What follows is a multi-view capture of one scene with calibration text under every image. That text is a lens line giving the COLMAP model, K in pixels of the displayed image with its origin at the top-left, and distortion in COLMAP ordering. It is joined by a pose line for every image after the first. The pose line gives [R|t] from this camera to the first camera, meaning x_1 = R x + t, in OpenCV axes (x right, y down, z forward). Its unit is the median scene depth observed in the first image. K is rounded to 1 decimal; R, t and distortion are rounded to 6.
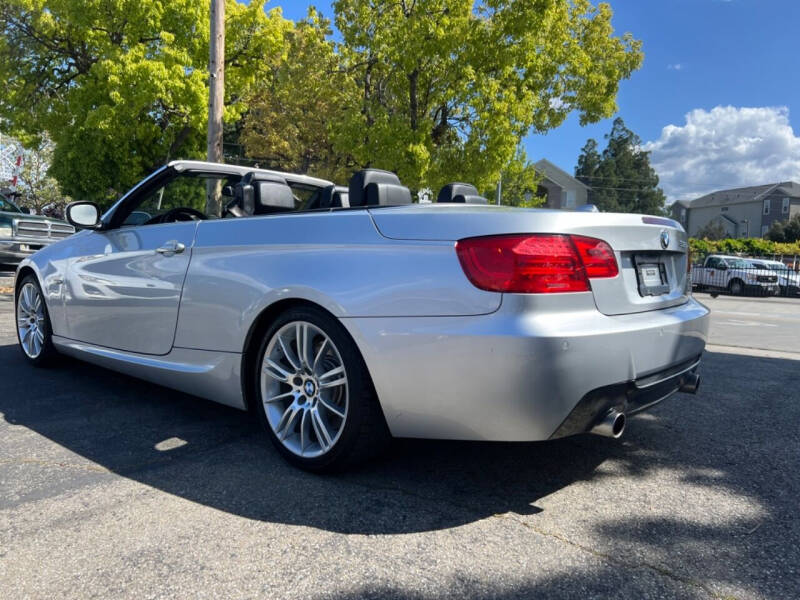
lens RADIAL K [[599.2, 0, 400.0], [0, 599.2, 300.0], [0, 0, 1]] dist [0.043781, -0.047414]
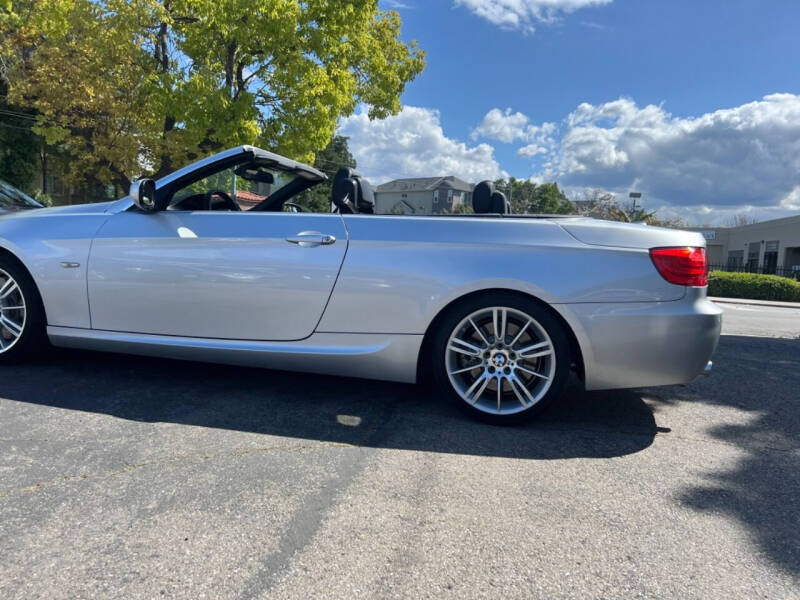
lens RADIAL K [[599.6, 0, 401.6], [0, 599.6, 294.0], [0, 0, 1]] dist [0.046898, -0.051036]
pose [[0.877162, -0.010372, 0.480083, -0.904983], [-0.005830, 0.999463, 0.032244, -0.028504], [-0.480159, -0.031082, 0.876630, 0.006404]]
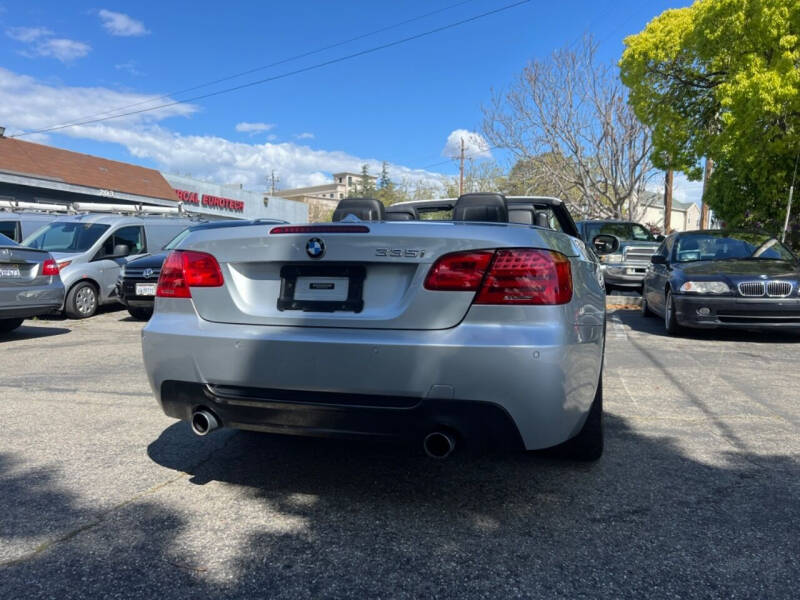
lens RADIAL K [[592.2, 0, 402.9], [0, 592.2, 299.8], [0, 0, 1]] dist [0.048526, -0.053047]
pose [[0.409757, 0.036714, -0.911456, 1.205968], [-0.074252, 0.997216, 0.006788, -0.039354], [0.909168, 0.064896, 0.411343, 0.716107]]
